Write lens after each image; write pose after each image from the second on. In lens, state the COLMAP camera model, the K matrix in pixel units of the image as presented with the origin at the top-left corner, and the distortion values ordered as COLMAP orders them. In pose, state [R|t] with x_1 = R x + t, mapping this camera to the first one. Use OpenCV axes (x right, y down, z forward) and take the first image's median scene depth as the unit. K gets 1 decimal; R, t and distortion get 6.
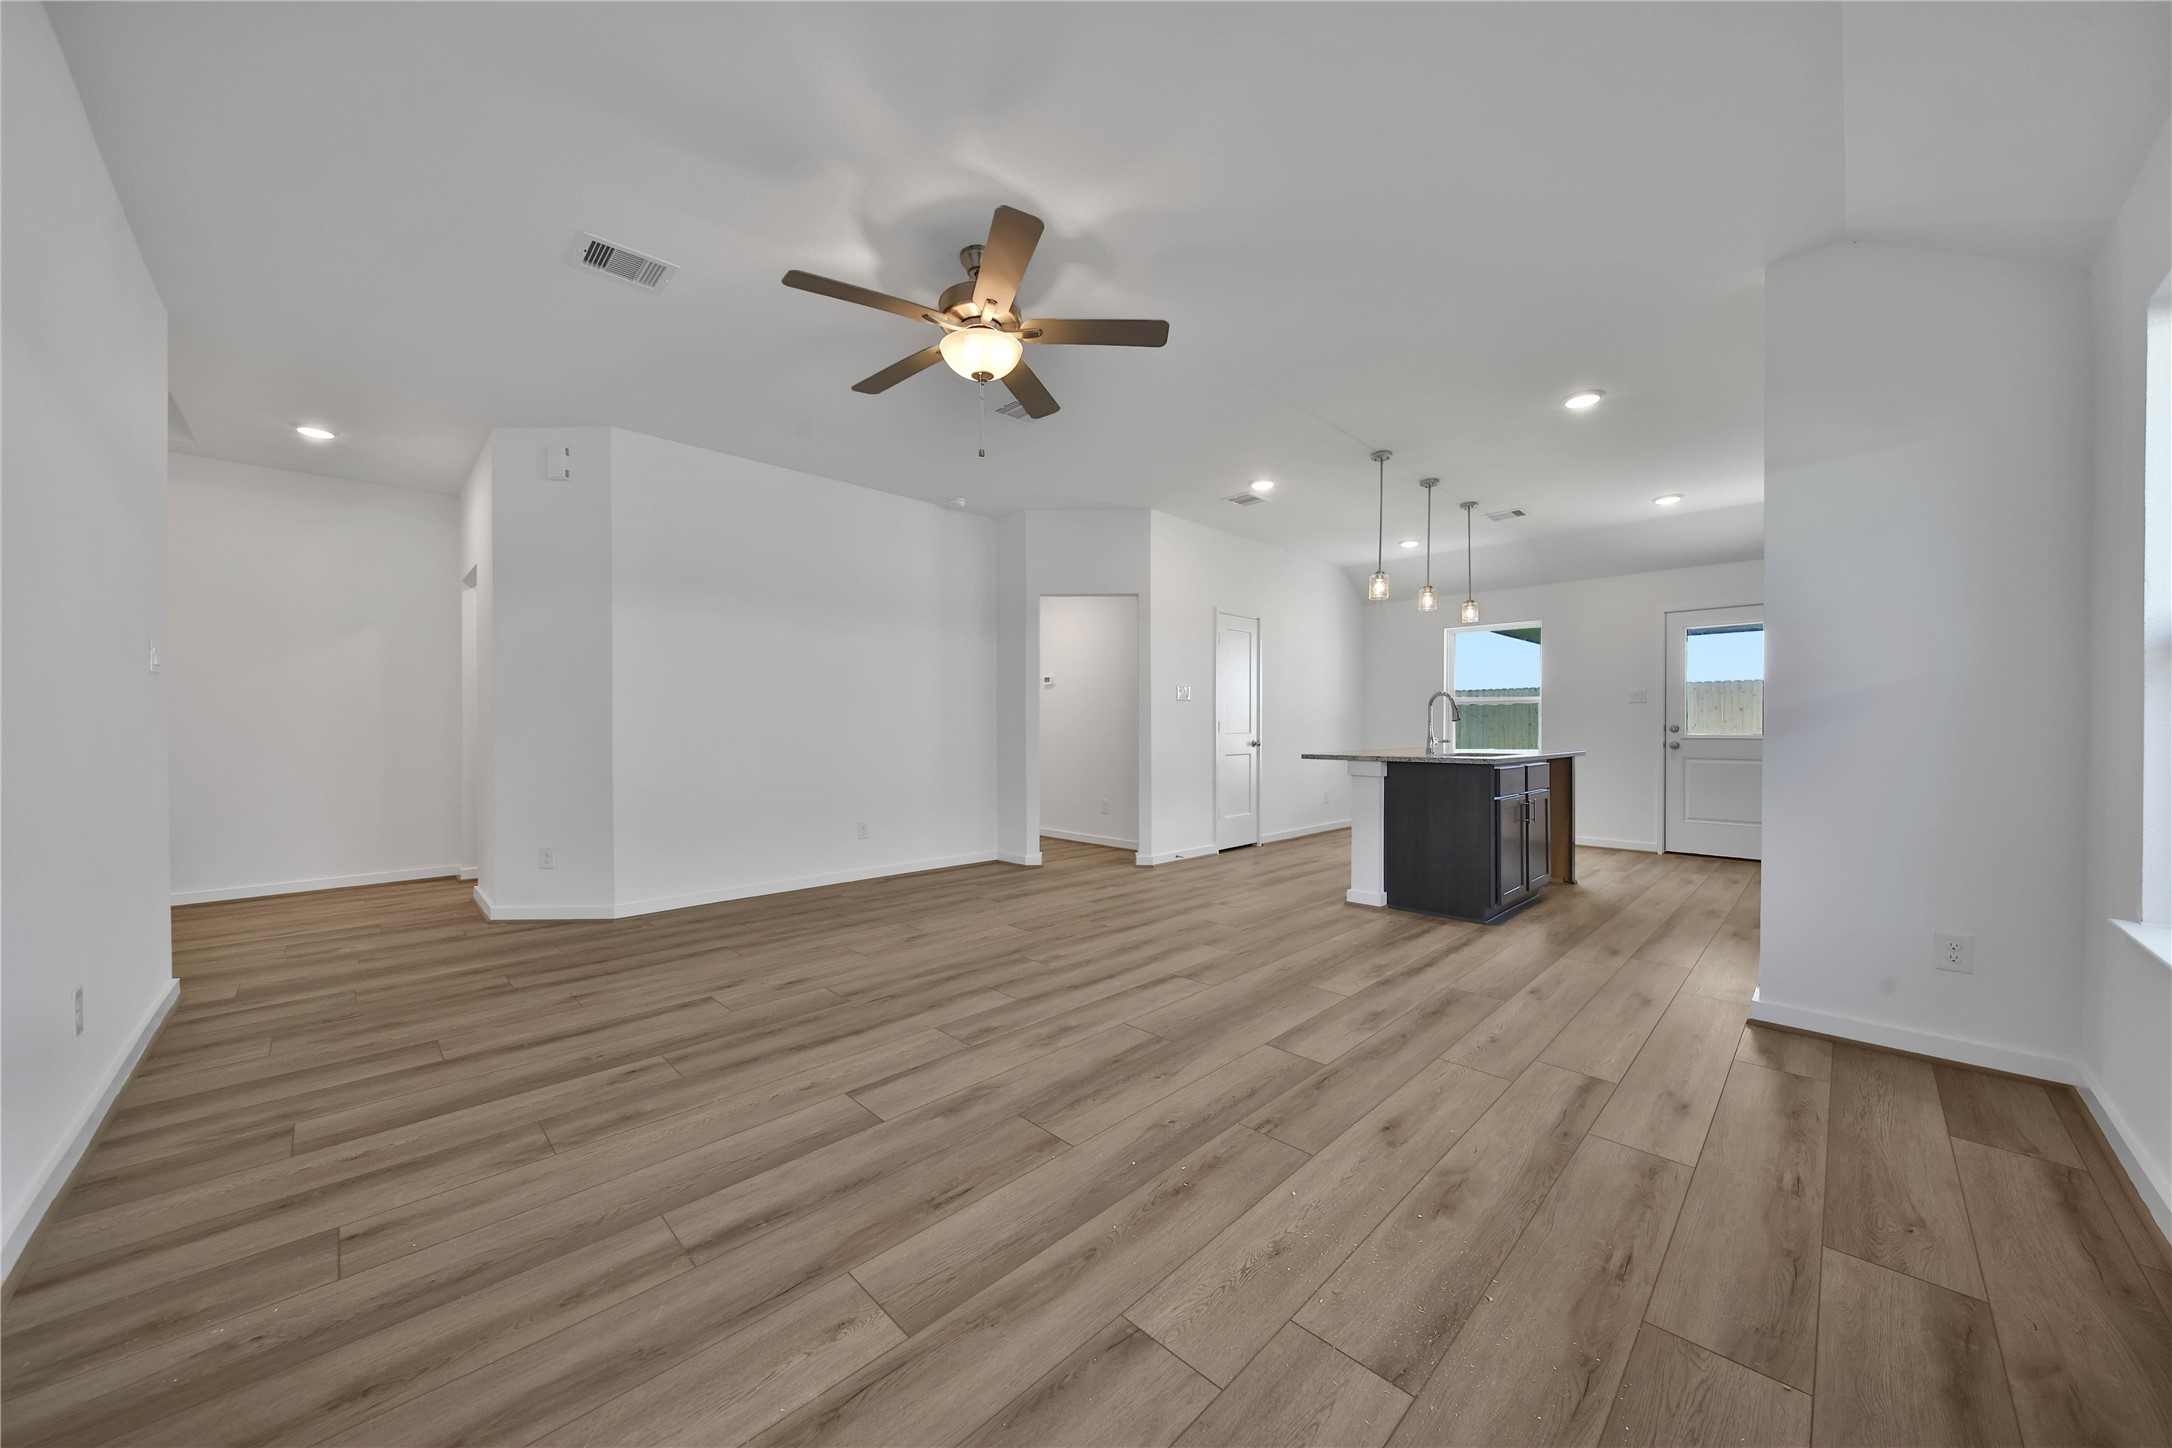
lens RADIAL K [[753.0, 0, 1096.4], [0, 753.0, 731.3], [0, 0, 1]] dist [0.001531, 0.000062]
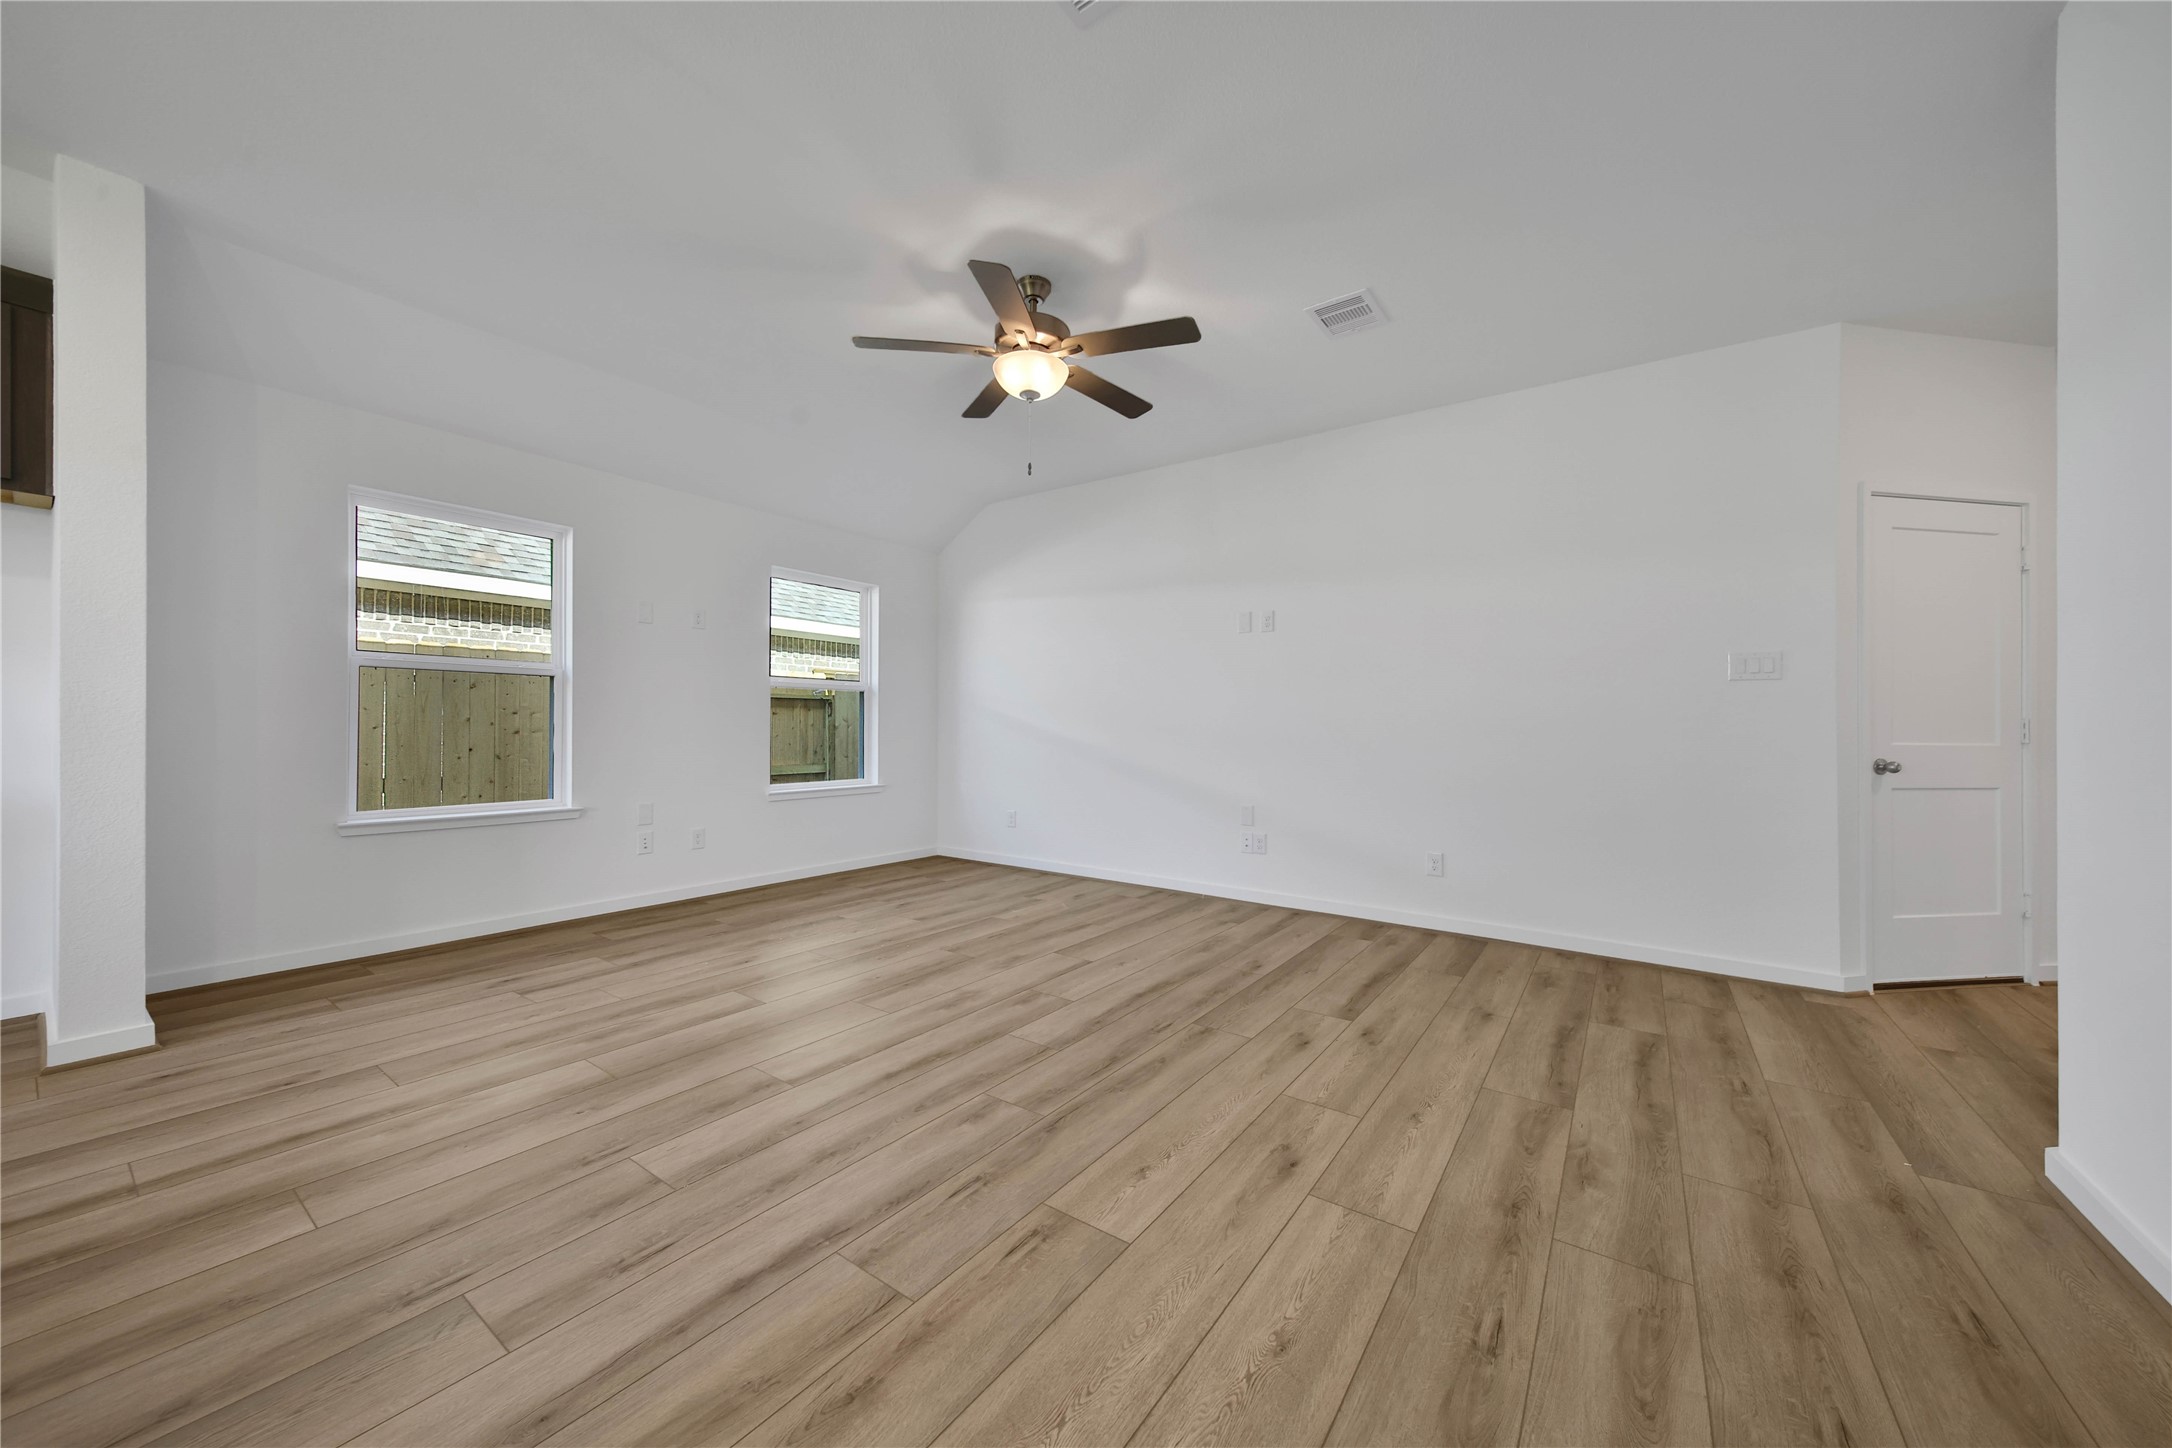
lens RADIAL K [[766.8, 0, 1076.5], [0, 766.8, 732.1], [0, 0, 1]] dist [0.001595, -0.000086]
pose [[-0.988108, -0.006695, -0.153615, -0.049302], [-0.008791, 0.999877, 0.012967, -0.002083], [0.153509, 0.014163, -0.988046, 2.098499]]
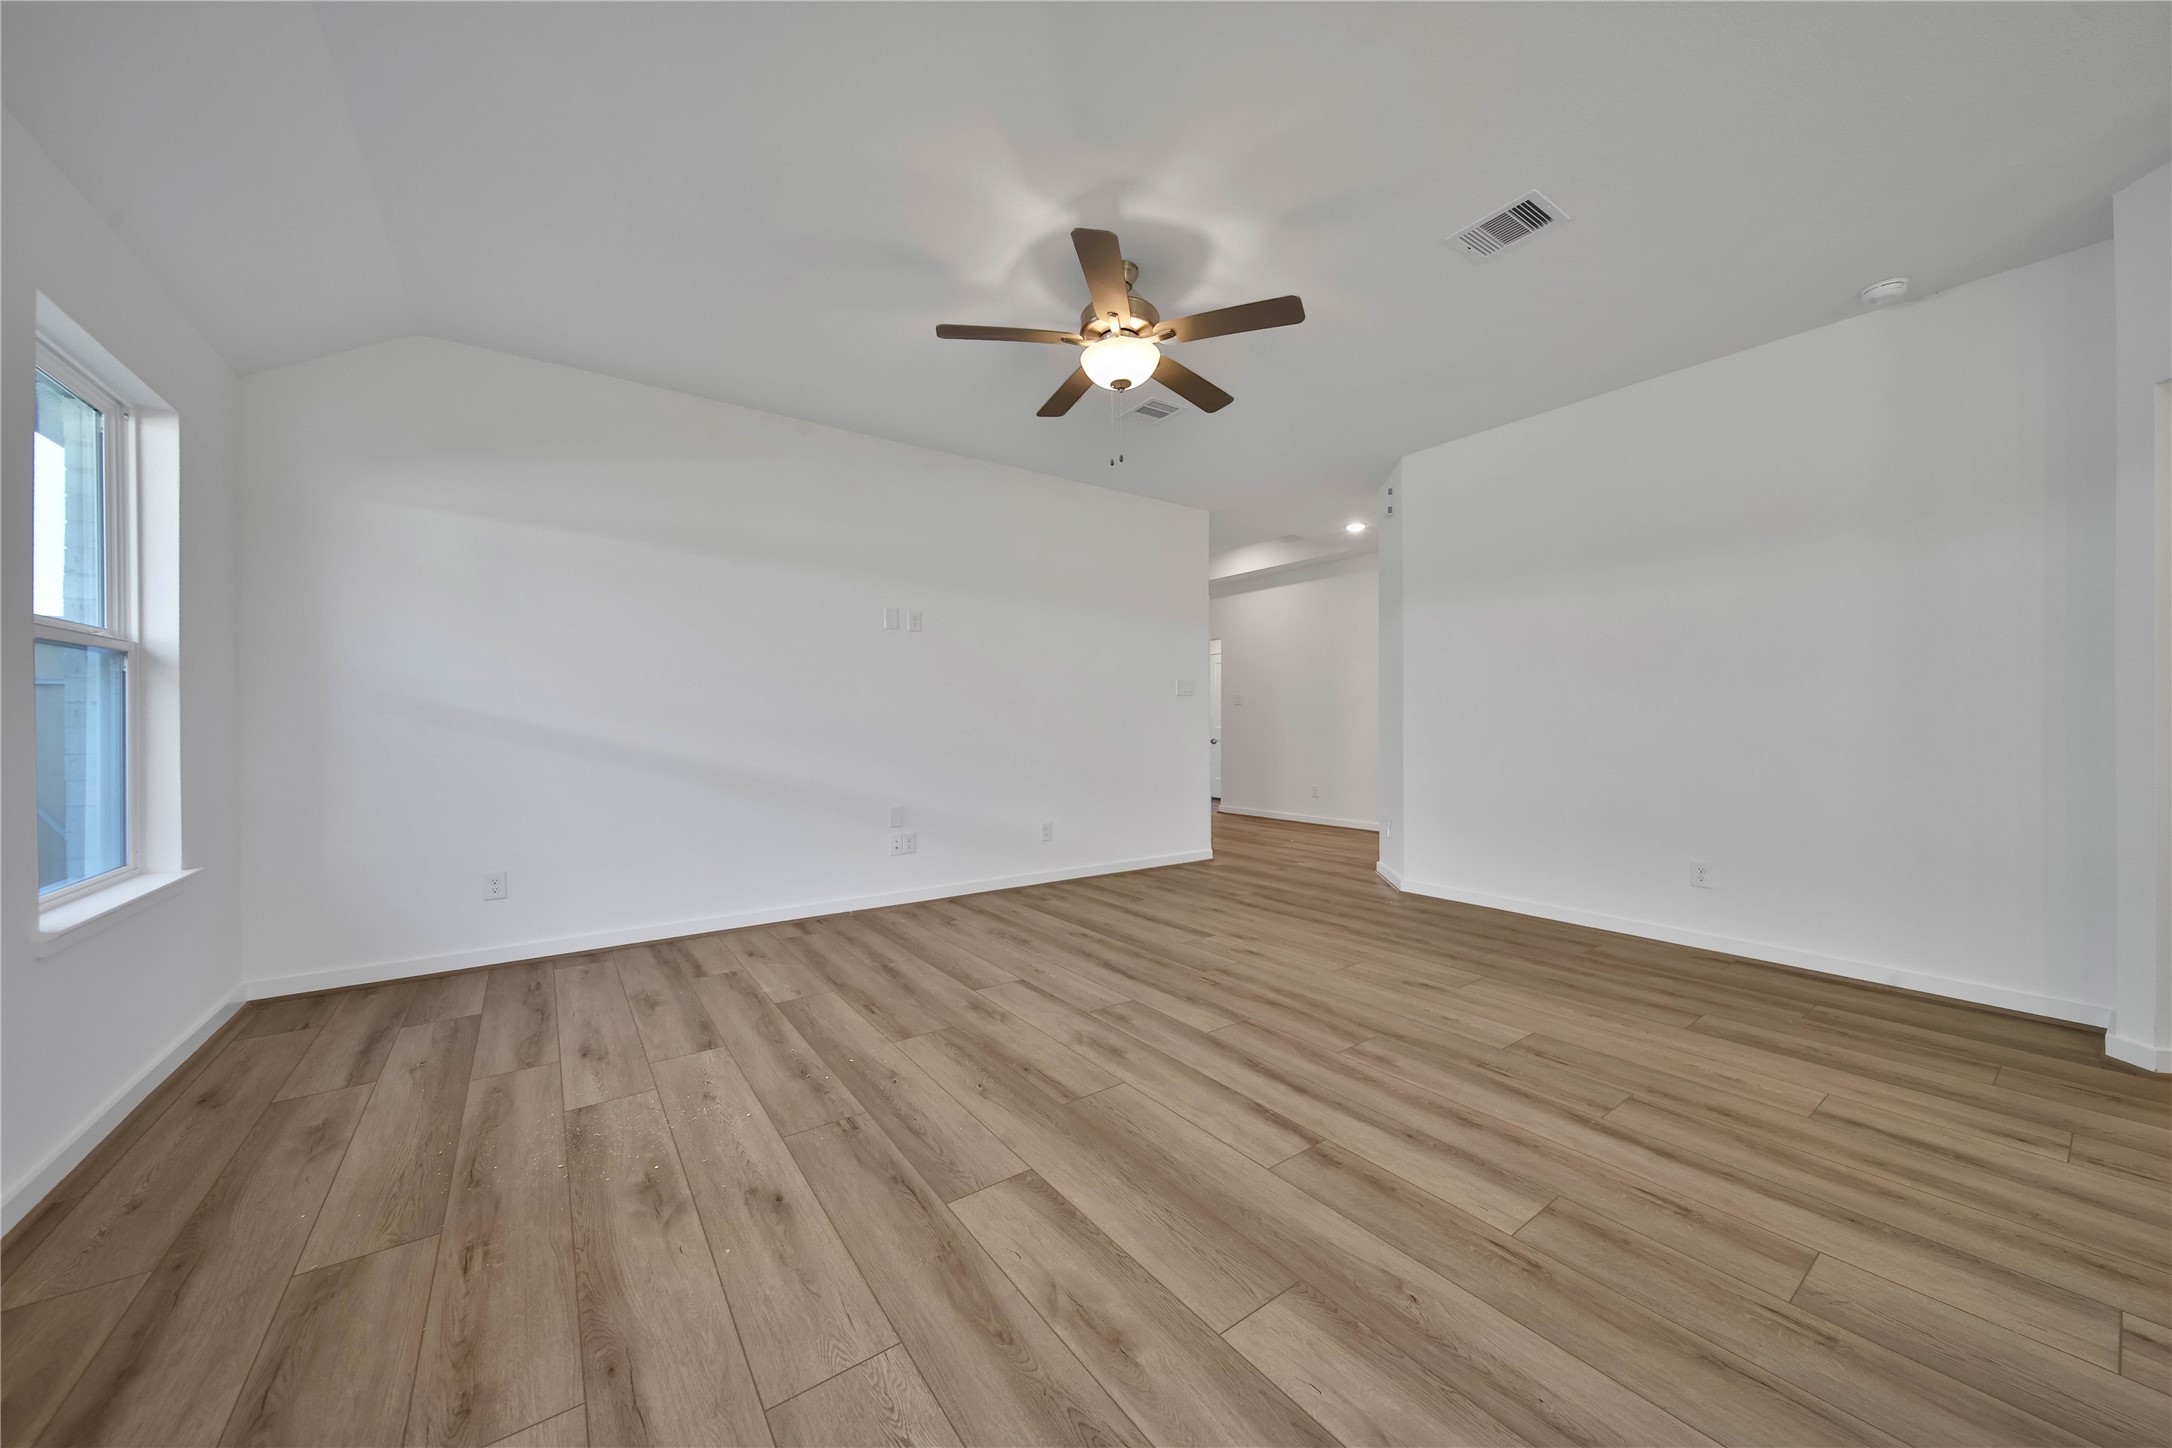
lens RADIAL K [[766.8, 0, 1076.5], [0, 766.8, 732.1], [0, 0, 1]] dist [0.001595, -0.000086]
pose [[-0.169371, 0.015287, -0.985434, 0.886759], [-0.003478, 0.999864, 0.016109, -0.007232], [0.985546, 0.006156, -0.169294, 1.118064]]
